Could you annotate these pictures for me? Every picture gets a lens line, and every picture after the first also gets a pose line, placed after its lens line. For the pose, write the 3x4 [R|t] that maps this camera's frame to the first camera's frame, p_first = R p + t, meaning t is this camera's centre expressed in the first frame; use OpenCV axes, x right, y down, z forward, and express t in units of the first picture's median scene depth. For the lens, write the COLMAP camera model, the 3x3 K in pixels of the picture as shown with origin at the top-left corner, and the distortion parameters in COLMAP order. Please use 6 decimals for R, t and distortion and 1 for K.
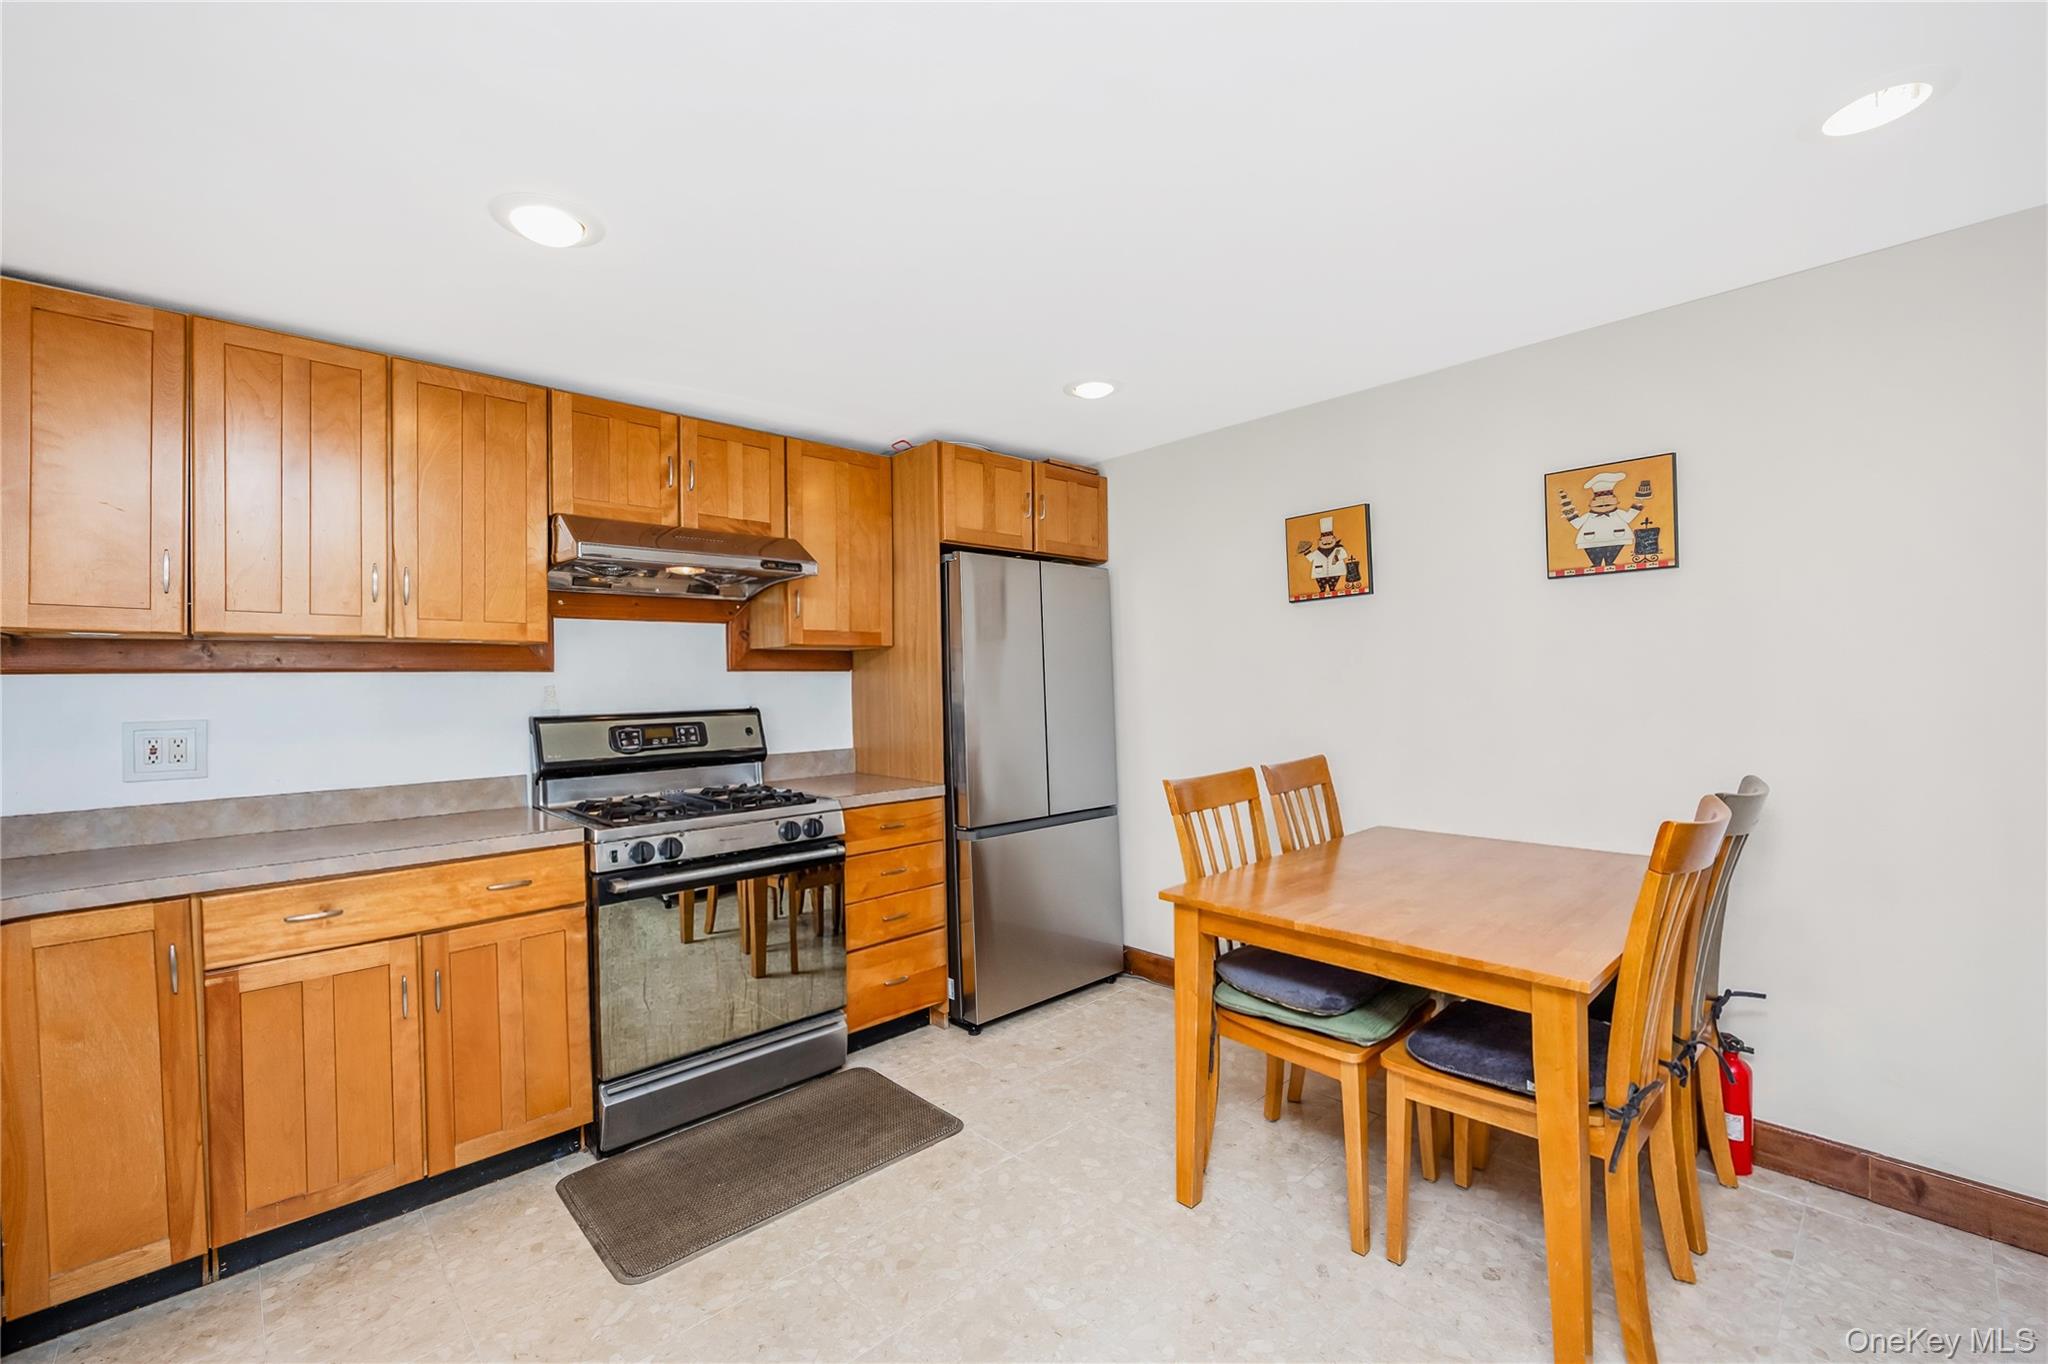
lens RADIAL K [[844.2, 0, 1024.5], [0, 844.2, 675.1], [0, 0, 1]] dist [-0.003734, -0.000309]
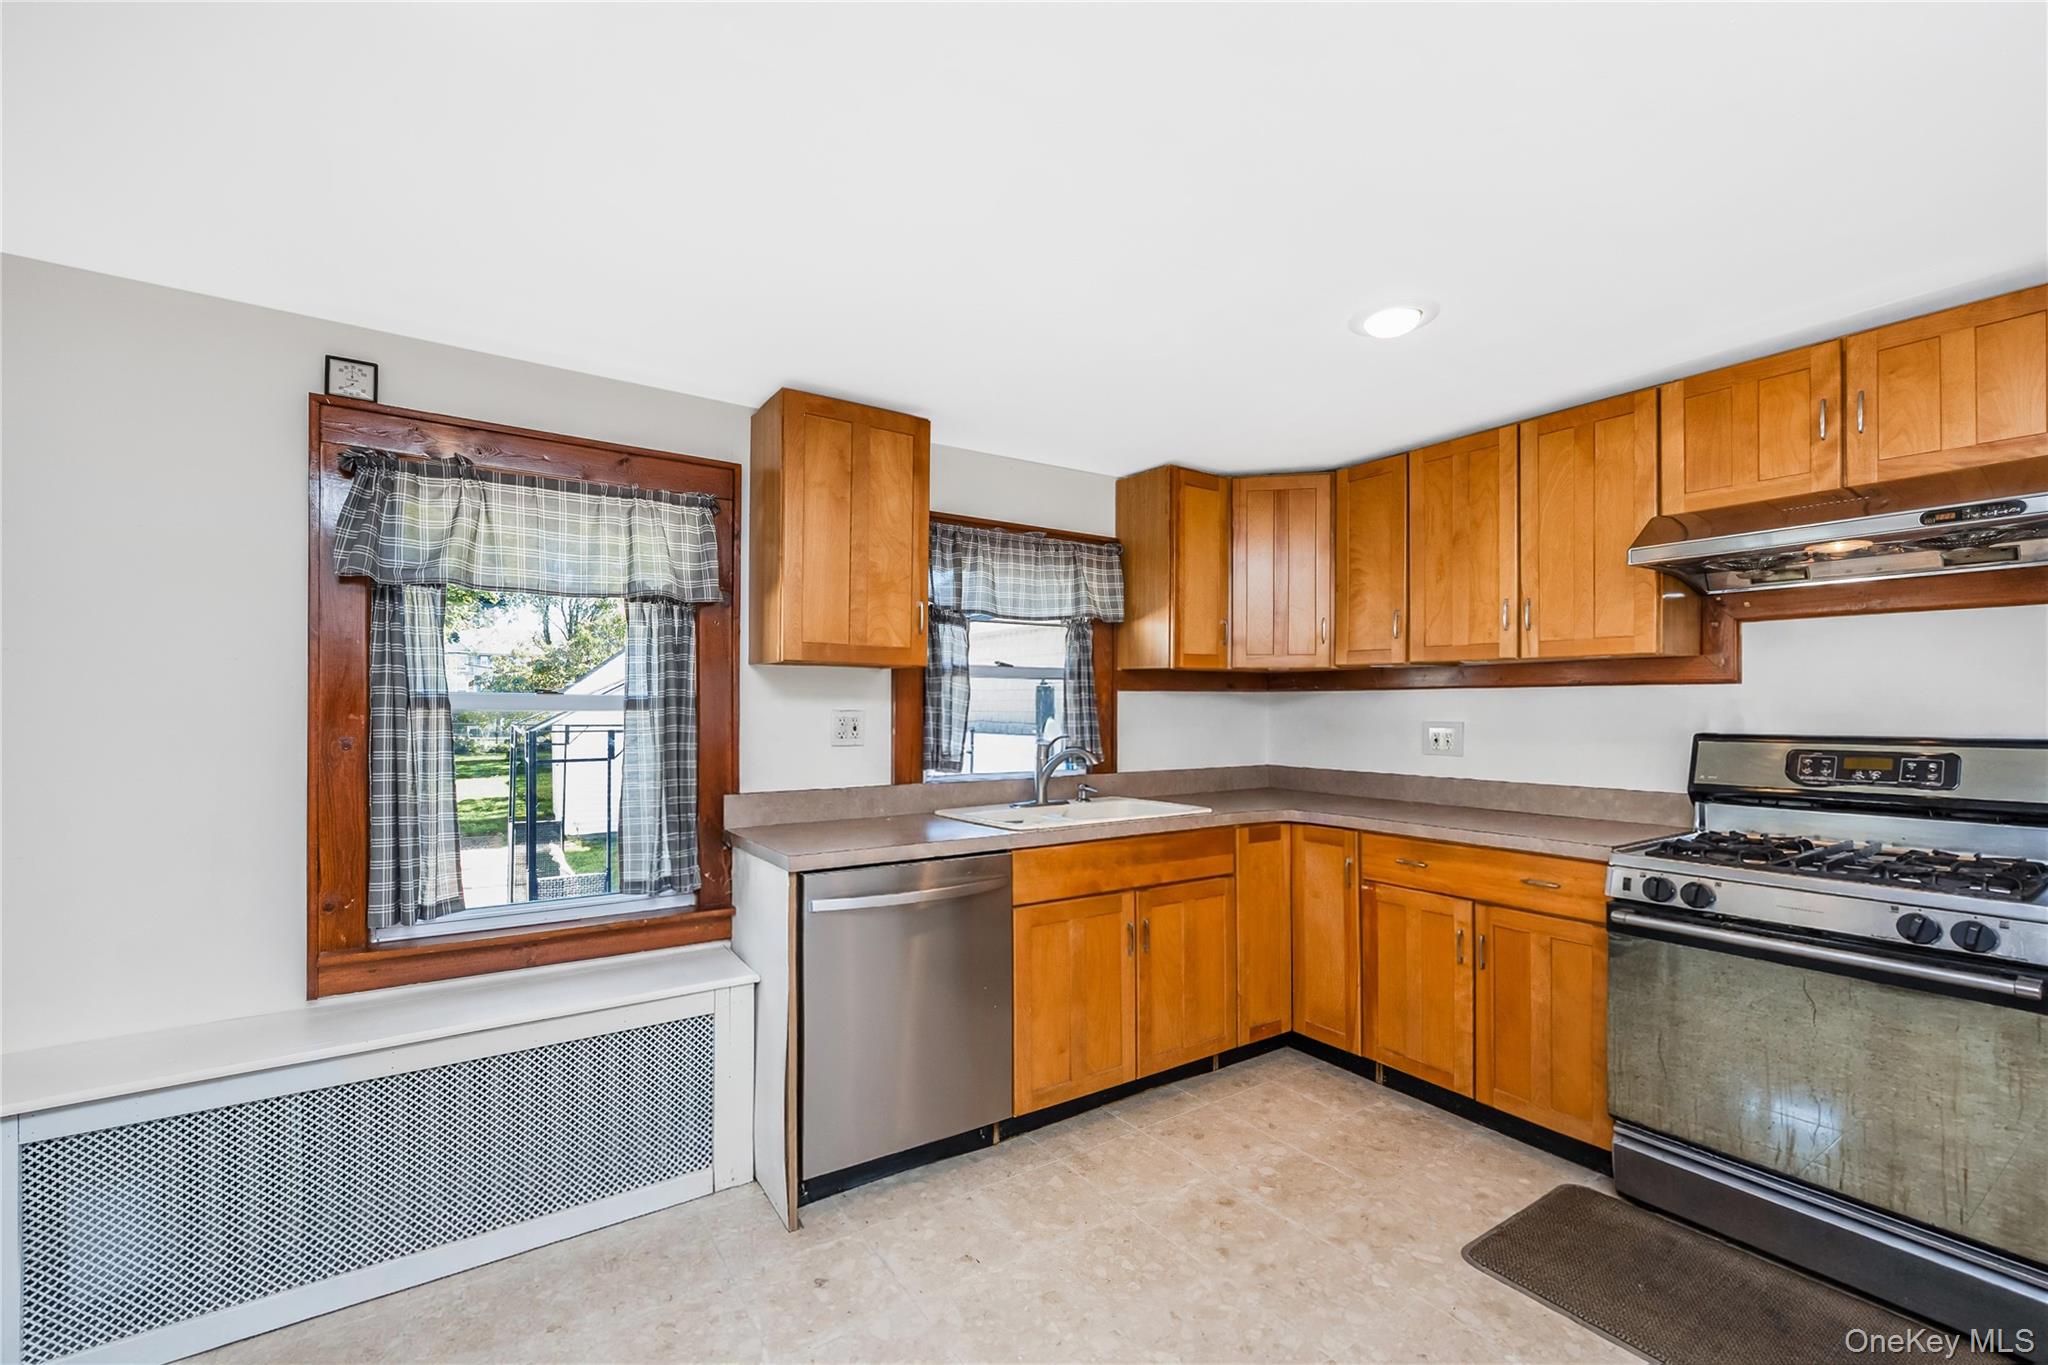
lens RADIAL K [[844.2, 0, 1040.1], [0, 844.2, 698.4], [0, 0, 1]] dist [-0.003734, -0.000309]
pose [[-0.147089, 0.009203, -0.989080, 0.451033], [0.013434, 0.999883, 0.007306, -0.005087], [0.989032, -0.012213, -0.147196, 0.423851]]
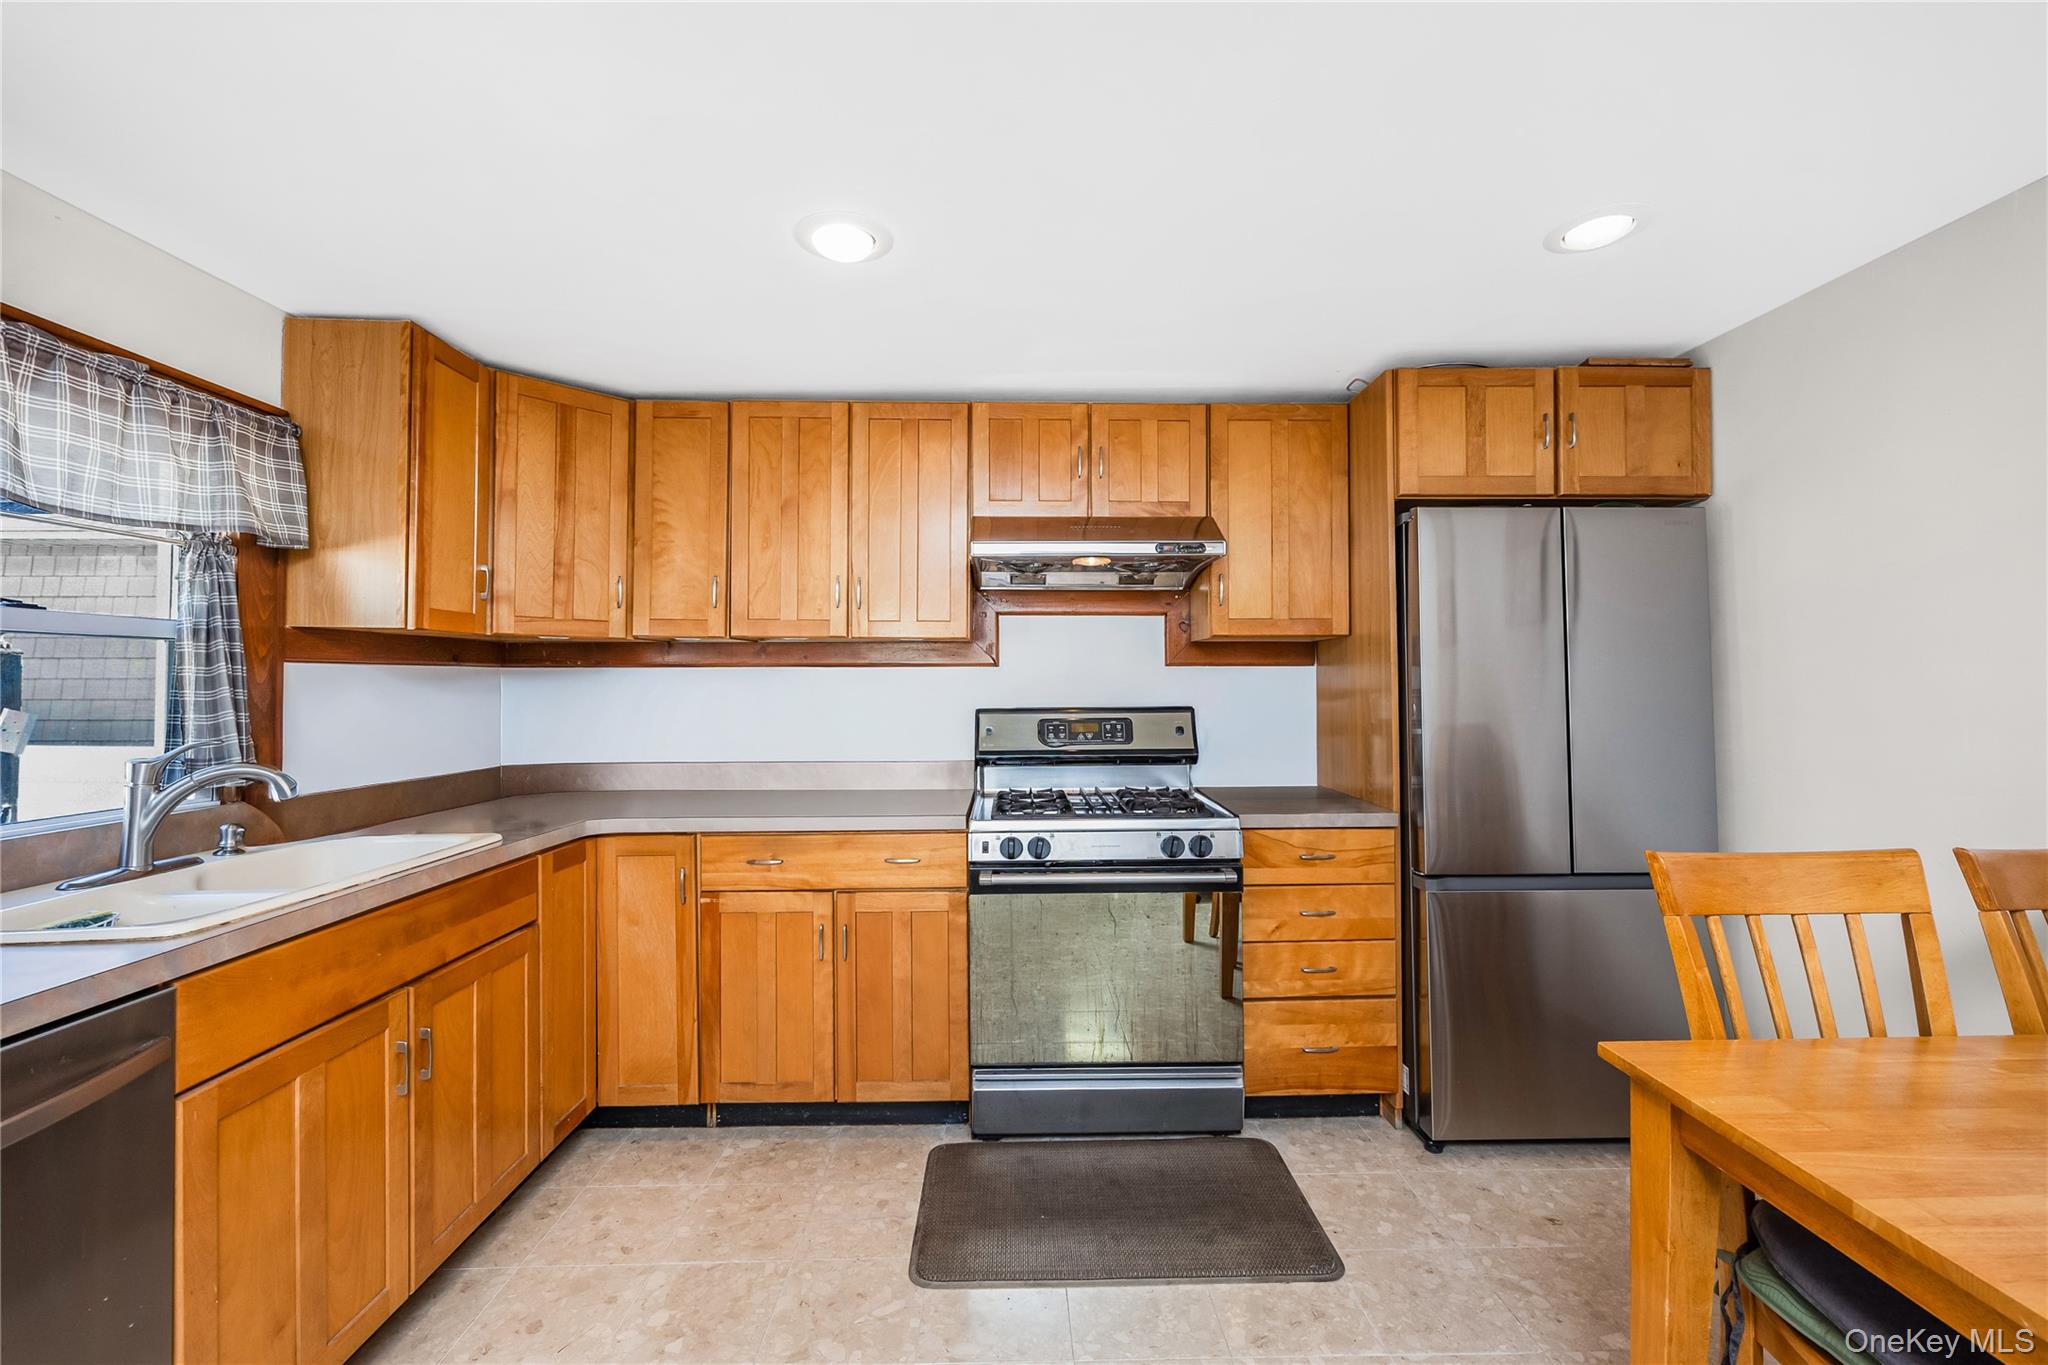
lens RADIAL K [[844.2, 0, 1021.0], [0, 844.2, 669.8], [0, 0, 1]] dist [-0.003734, -0.000309]
pose [[0.743283, 0.004334, -0.668963, 0.192675], [-0.003151, 0.999991, 0.002977, -0.002367], [0.668969, -0.000105, 0.743290, 0.231592]]
